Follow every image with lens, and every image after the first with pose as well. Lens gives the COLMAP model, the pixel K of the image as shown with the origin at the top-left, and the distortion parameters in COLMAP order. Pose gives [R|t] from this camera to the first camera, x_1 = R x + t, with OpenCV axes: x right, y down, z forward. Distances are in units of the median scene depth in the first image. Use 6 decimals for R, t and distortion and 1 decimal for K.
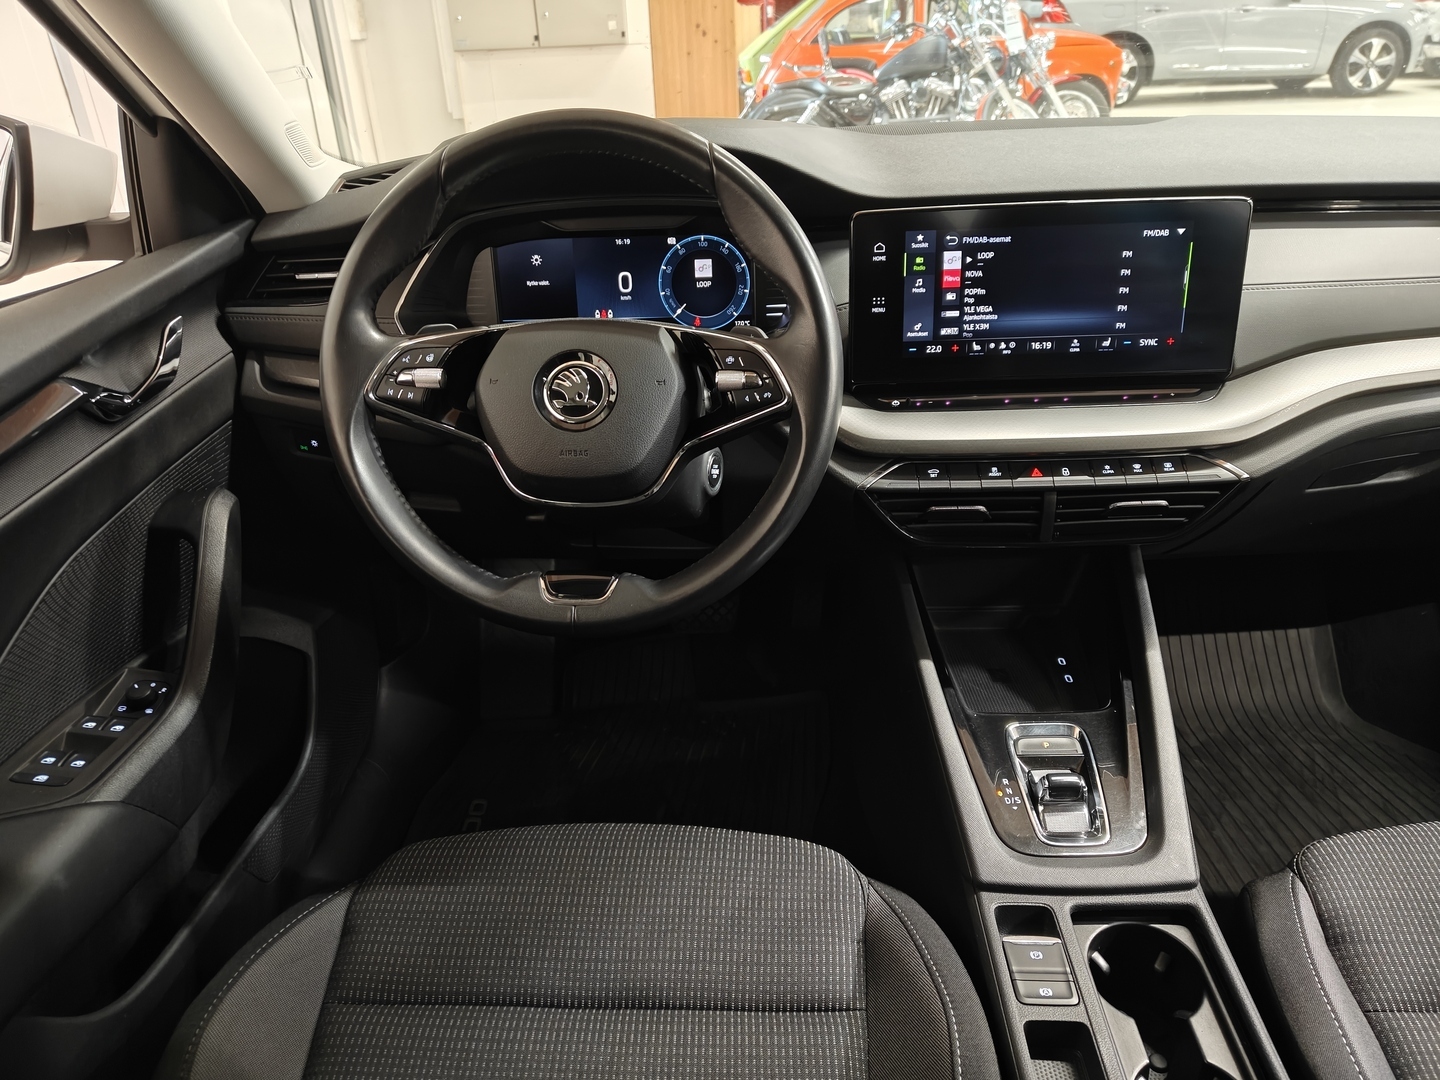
lens RADIAL K [[995.3, 0, 720.0], [0, 995.3, 540.0], [0, 0, 1]] dist [0.016078, -0.016798]
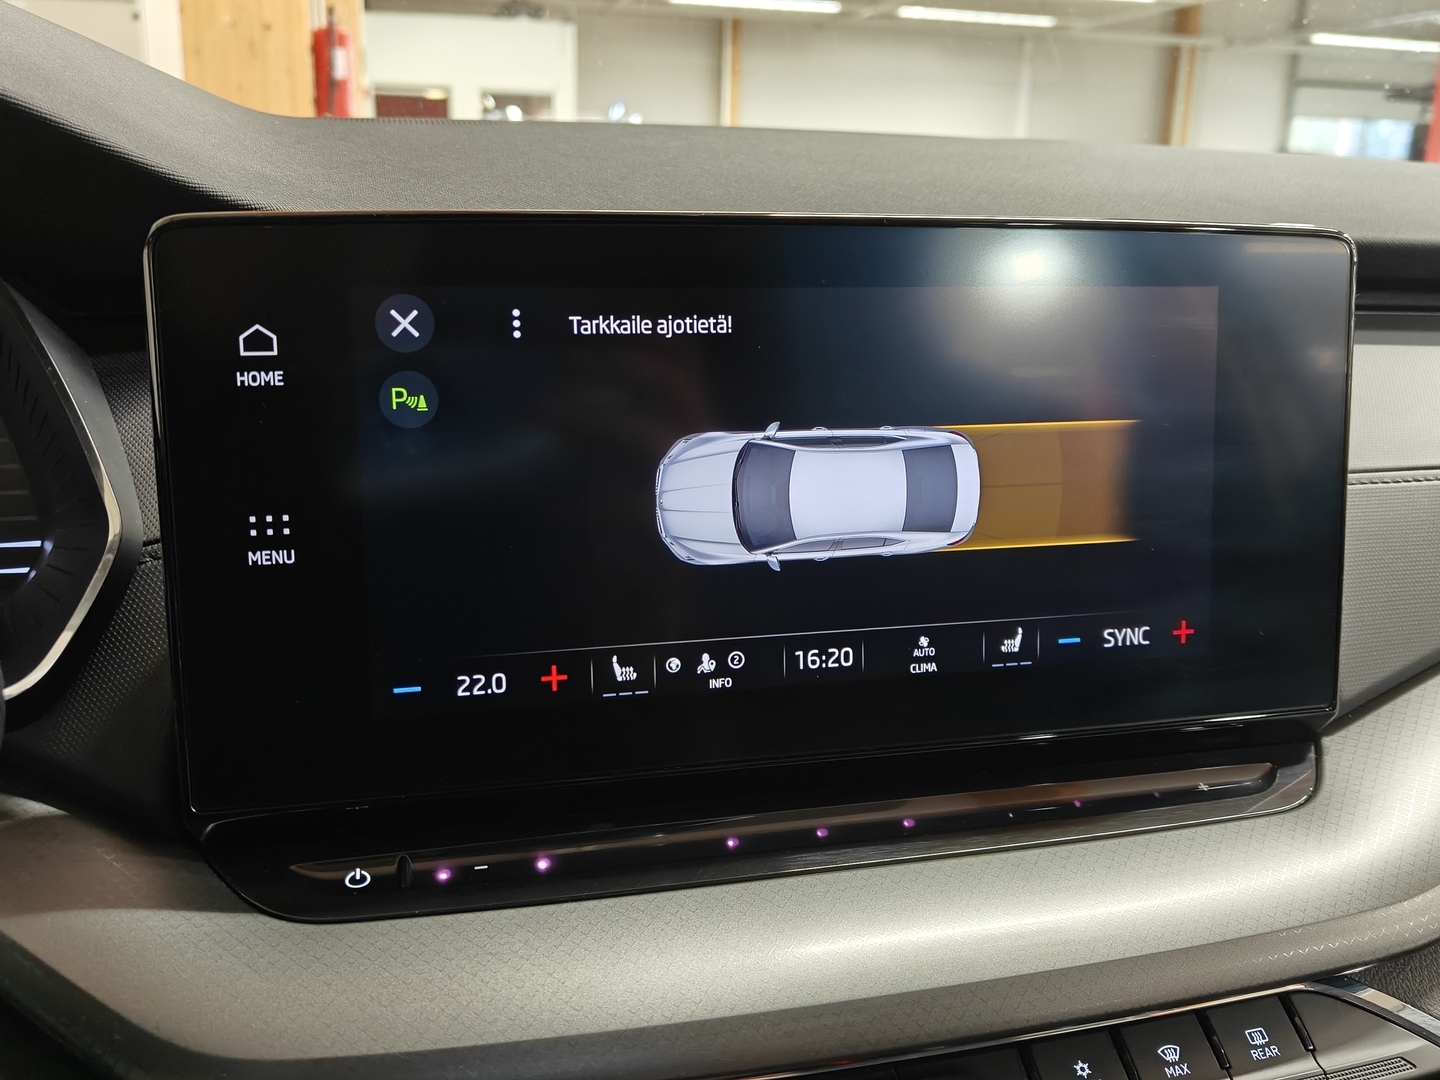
lens RADIAL K [[1287.0, 0, 713.2], [0, 1287.0, 542.7], [0, 0, 1]] dist [0.007885, -0.011472]
pose [[0.958065, -0.016628, 0.286068, 0.175078], [0.079980, 0.974158, -0.211235, -0.149105], [-0.275162, 0.225256, 0.934636, 0.629085]]
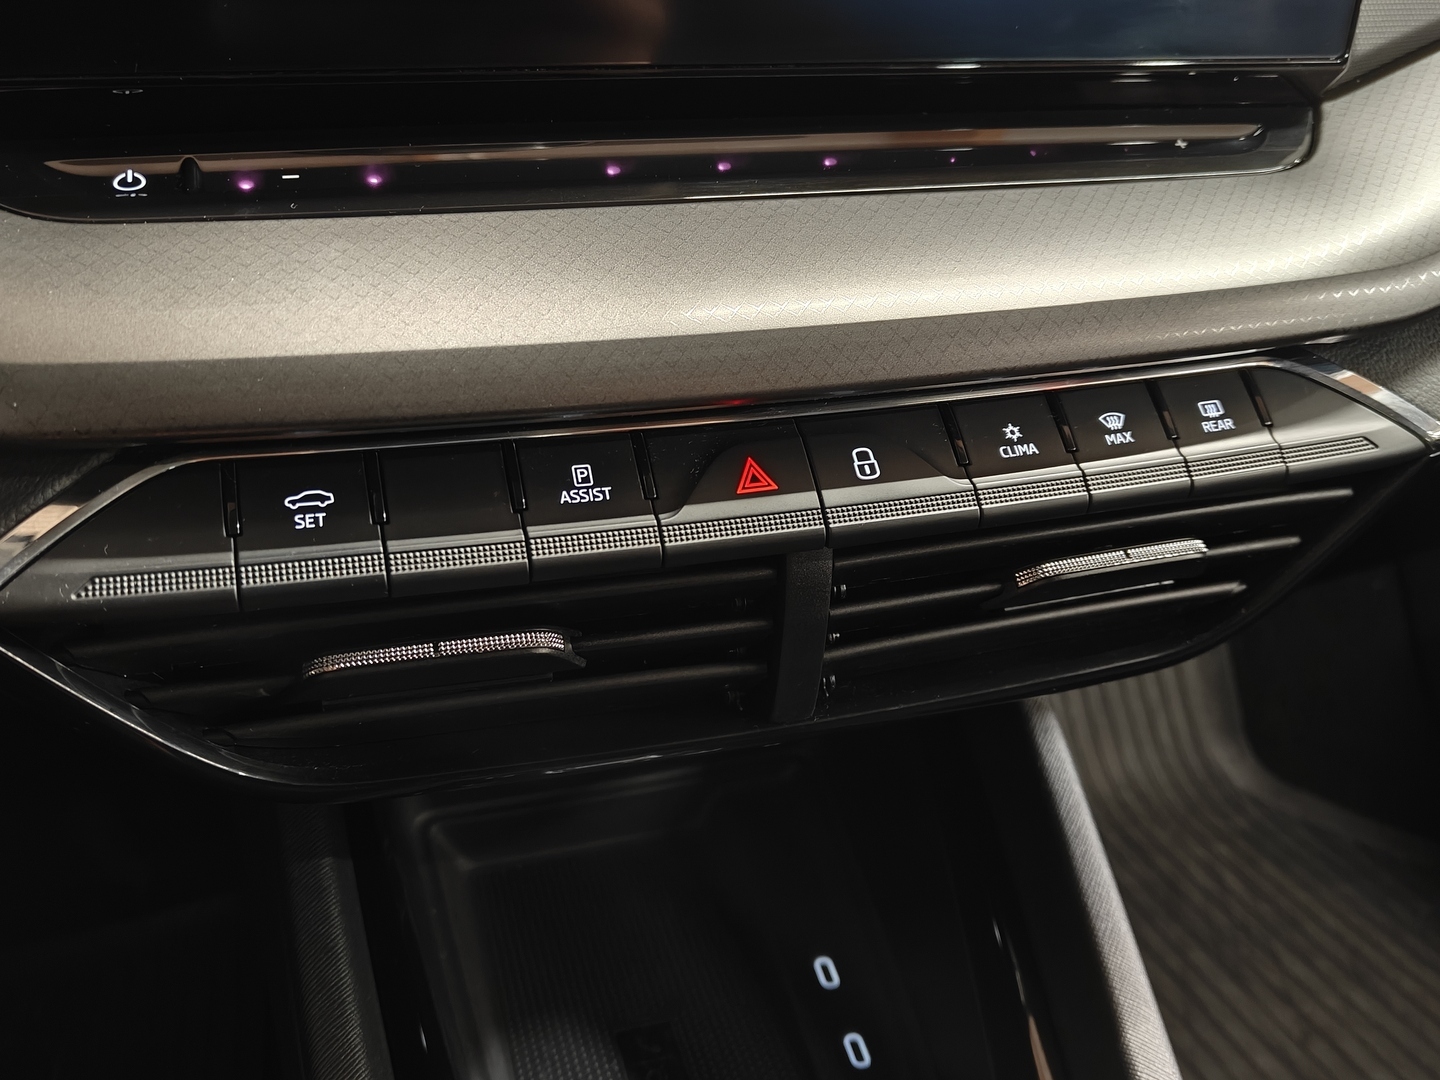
lens RADIAL K [[1300.6, 0, 713.4], [0, 1300.6, 531.7], [0, 0, 1]] dist [-0.001223, -0.018273]
pose [[0.940746, -0.093835, 0.325870, 0.202739], [0.060040, 0.991861, 0.112282, -0.087685], [-0.333754, -0.086064, 0.938723, 0.699608]]
